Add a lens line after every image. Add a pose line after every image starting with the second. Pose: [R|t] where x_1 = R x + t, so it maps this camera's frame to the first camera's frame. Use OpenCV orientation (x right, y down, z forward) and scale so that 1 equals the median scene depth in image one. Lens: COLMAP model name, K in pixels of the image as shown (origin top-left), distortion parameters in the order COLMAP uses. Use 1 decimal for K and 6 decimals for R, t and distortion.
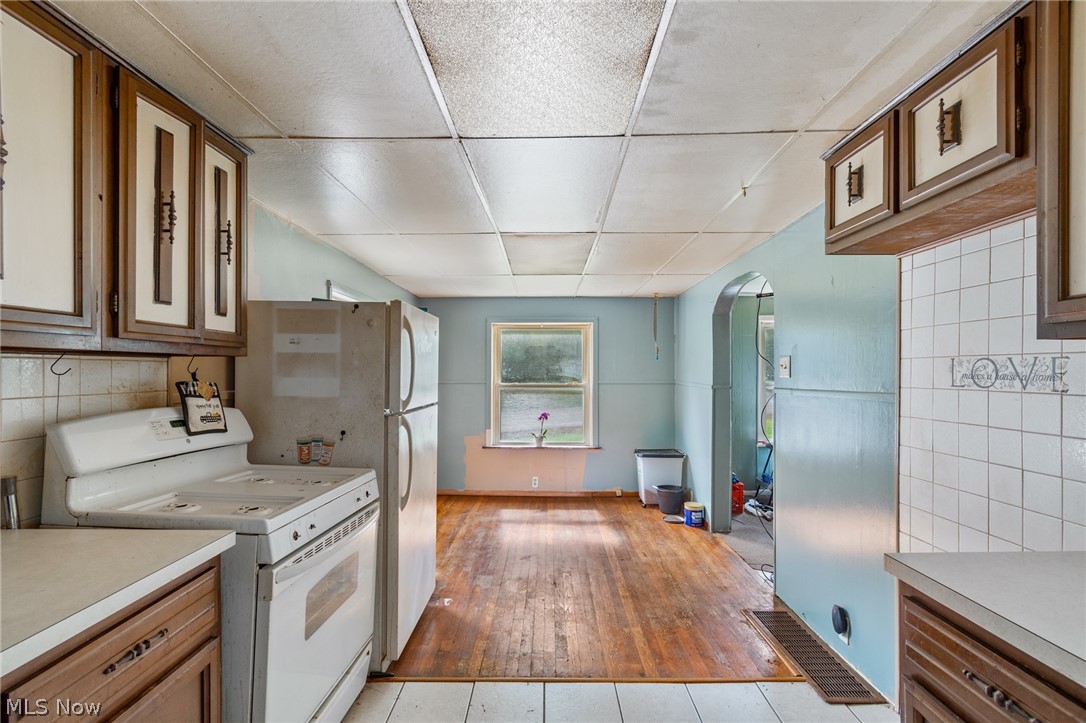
lens RADIAL K [[483.7, 0, 541.4], [0, 483.7, 371.6], [0, 0, 1]] dist [0.003559, -0.001028]
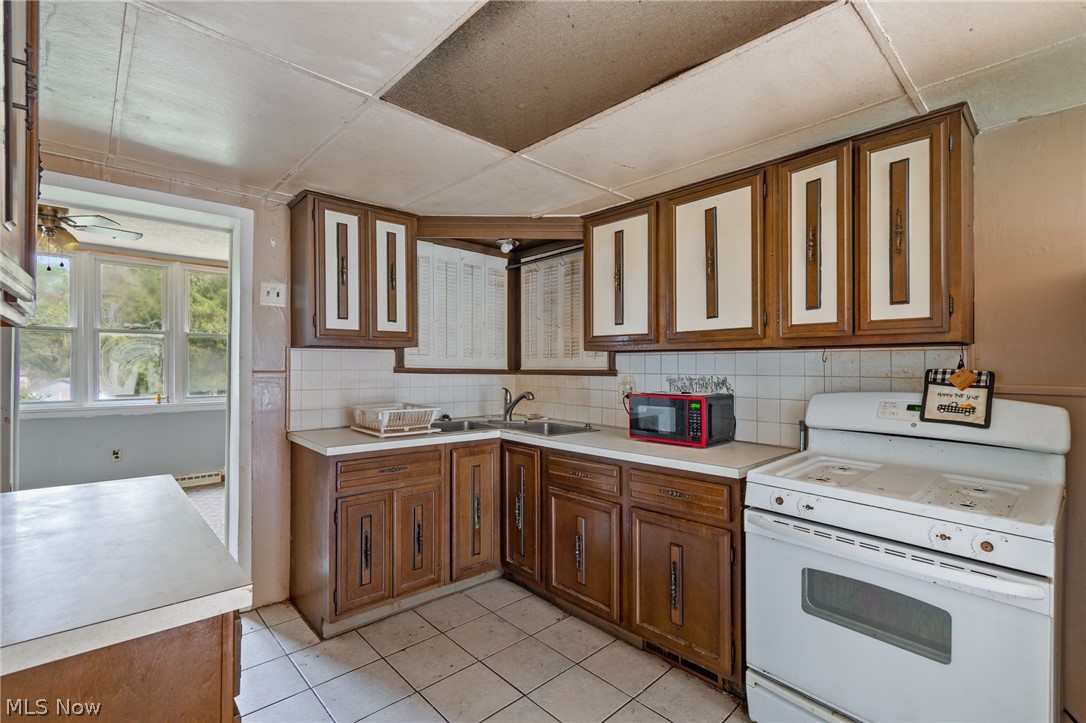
lens RADIAL K [[483.7, 0, 536.3], [0, 483.7, 365.3], [0, 0, 1]] dist [0.003559, -0.001028]
pose [[-0.713225, -0.000172, -0.700935, 0.501174], [-0.000759, 1.000000, 0.000527, 0.011447], [0.700934, 0.000908, -0.713225, 0.995469]]
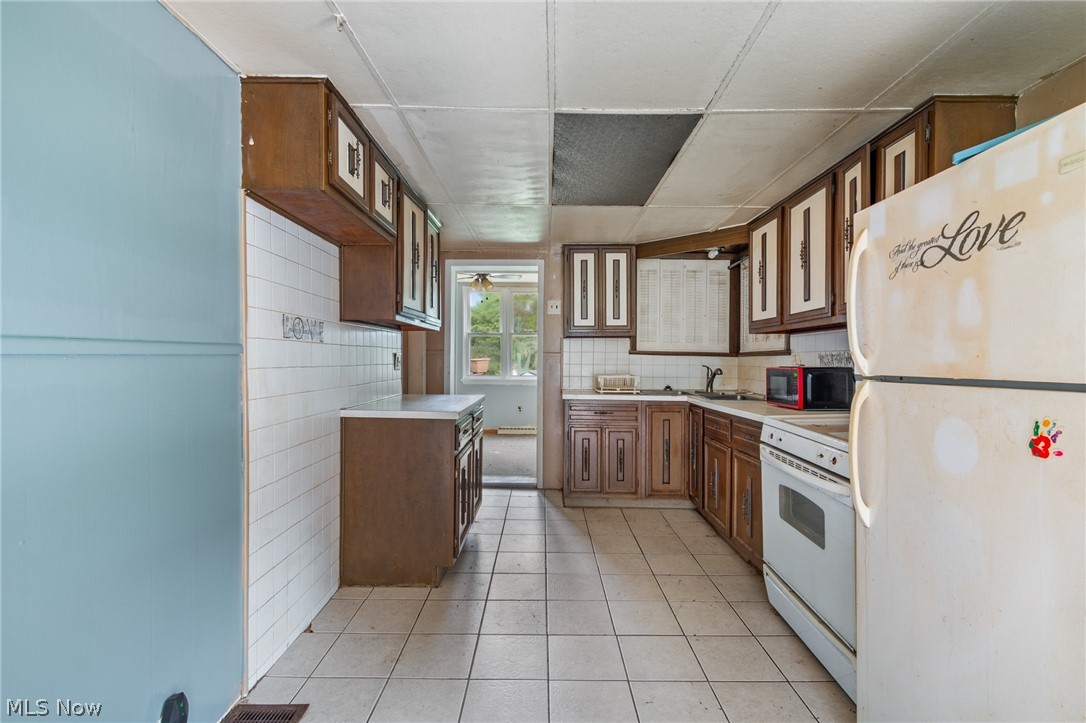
lens RADIAL K [[483.7, 0, 546.1], [0, 483.7, 369.8], [0, 0, 1]] dist [0.003559, -0.001028]
pose [[-0.999617, -0.003188, -0.027494, 0.185605], [-0.003683, 0.999832, 0.017960, 0.069609], [0.027433, 0.018054, -0.999461, 1.788916]]
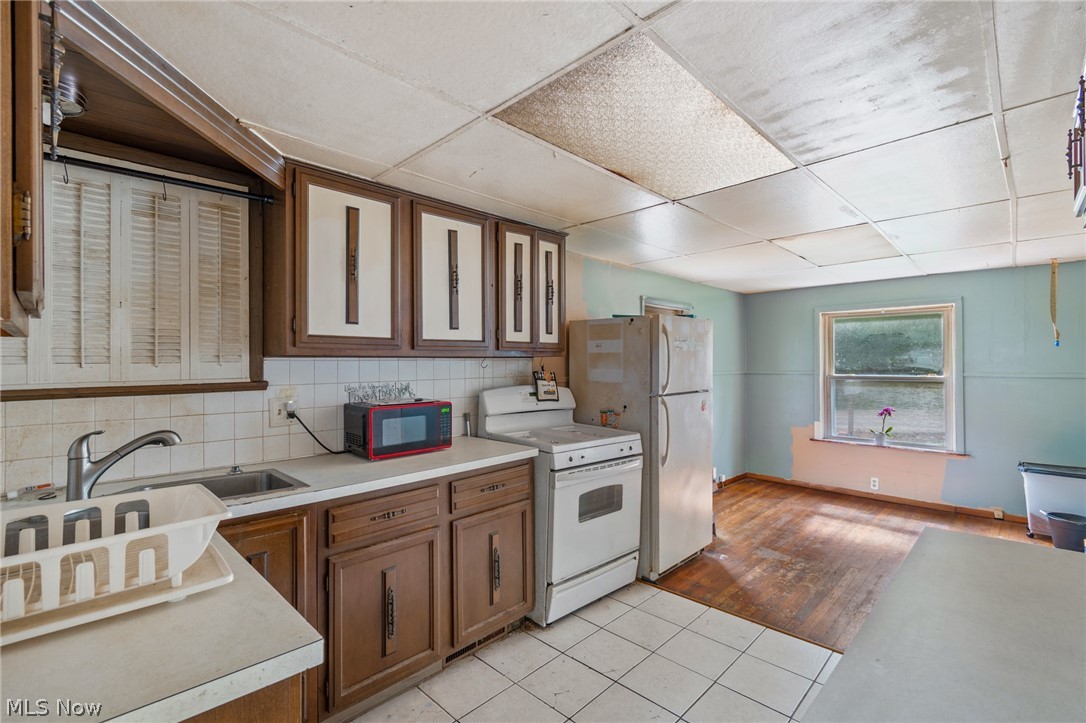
lens RADIAL K [[483.7, 0, 545.4], [0, 483.7, 358.8], [0, 0, 1]] dist [0.003559, -0.001028]
pose [[0.726962, -0.008605, -0.686623, 0.450745], [0.005779, 0.999963, -0.006412, -0.011952], [0.686653, 0.000693, 0.726985, -0.244398]]
